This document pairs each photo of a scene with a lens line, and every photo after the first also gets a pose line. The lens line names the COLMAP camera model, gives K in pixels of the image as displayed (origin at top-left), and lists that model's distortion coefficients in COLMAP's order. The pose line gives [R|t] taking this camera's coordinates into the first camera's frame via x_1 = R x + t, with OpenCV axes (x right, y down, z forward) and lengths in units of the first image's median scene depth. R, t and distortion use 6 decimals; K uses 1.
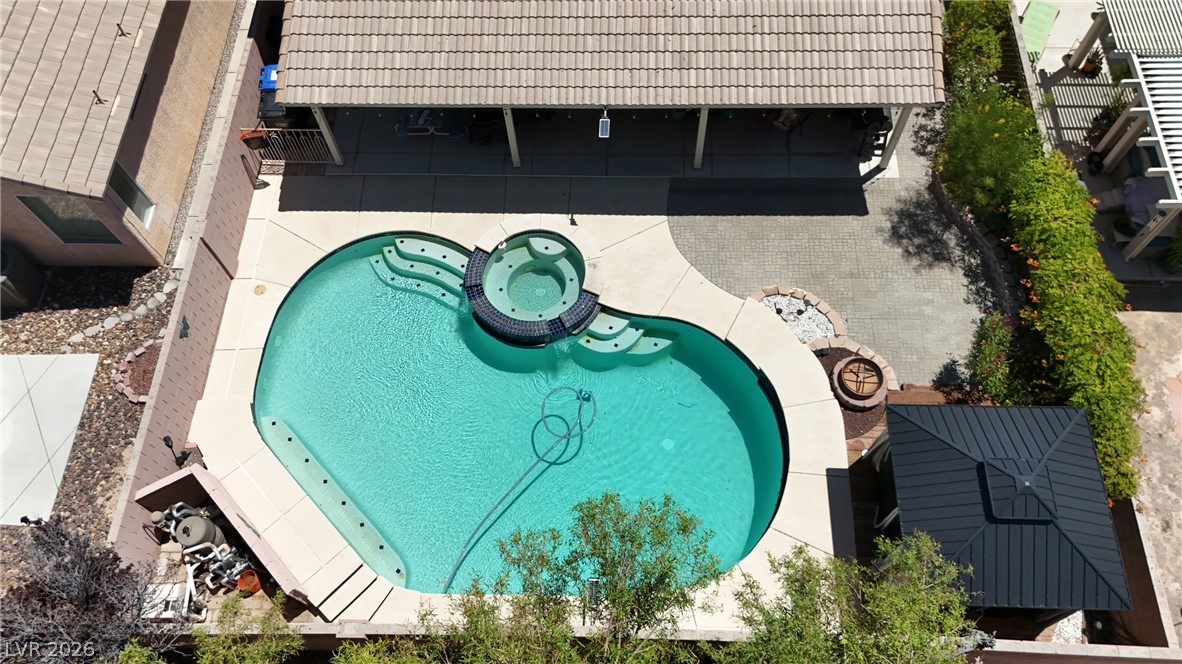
lens RADIAL K [[870.2, 0, 591.0], [0, 870.2, 332.0], [0, 0, 1]] dist [0.089564, -0.125876]
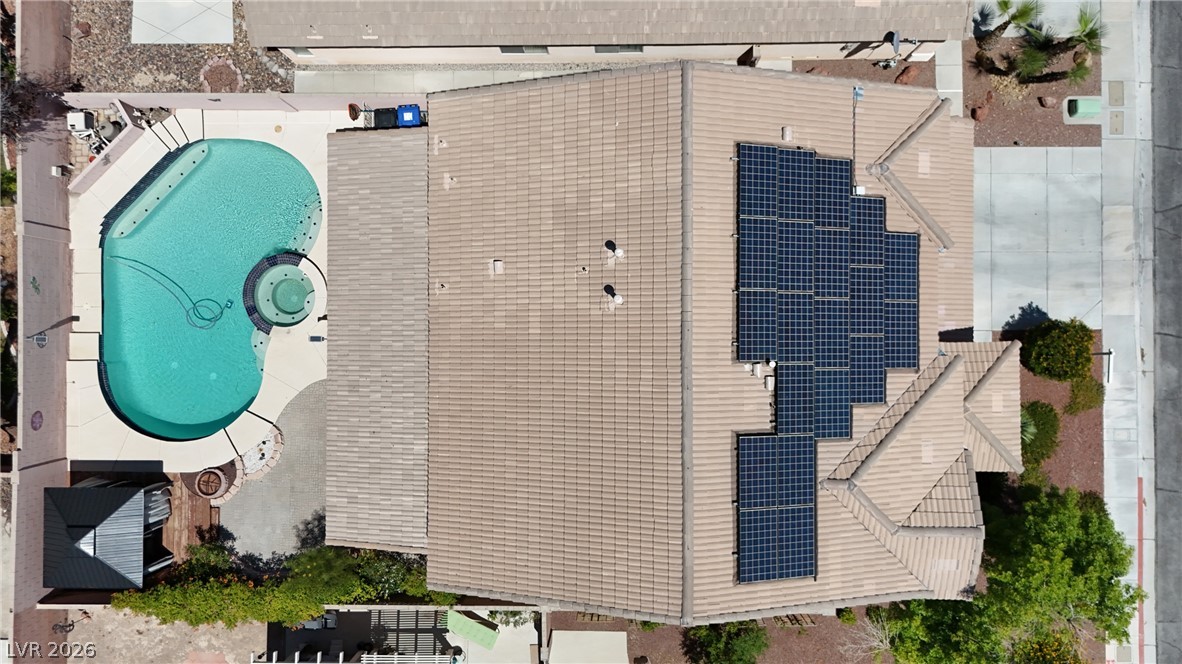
lens RADIAL K [[870.2, 0, 591.0], [0, 870.2, 332.0], [0, 0, 1]] dist [0.089564, -0.125876]
pose [[0.025224, 0.999457, 0.021213, -0.019067], [-0.881232, 0.012212, 0.472527, -1.434956], [0.472011, -0.030613, 0.881061, -0.198753]]
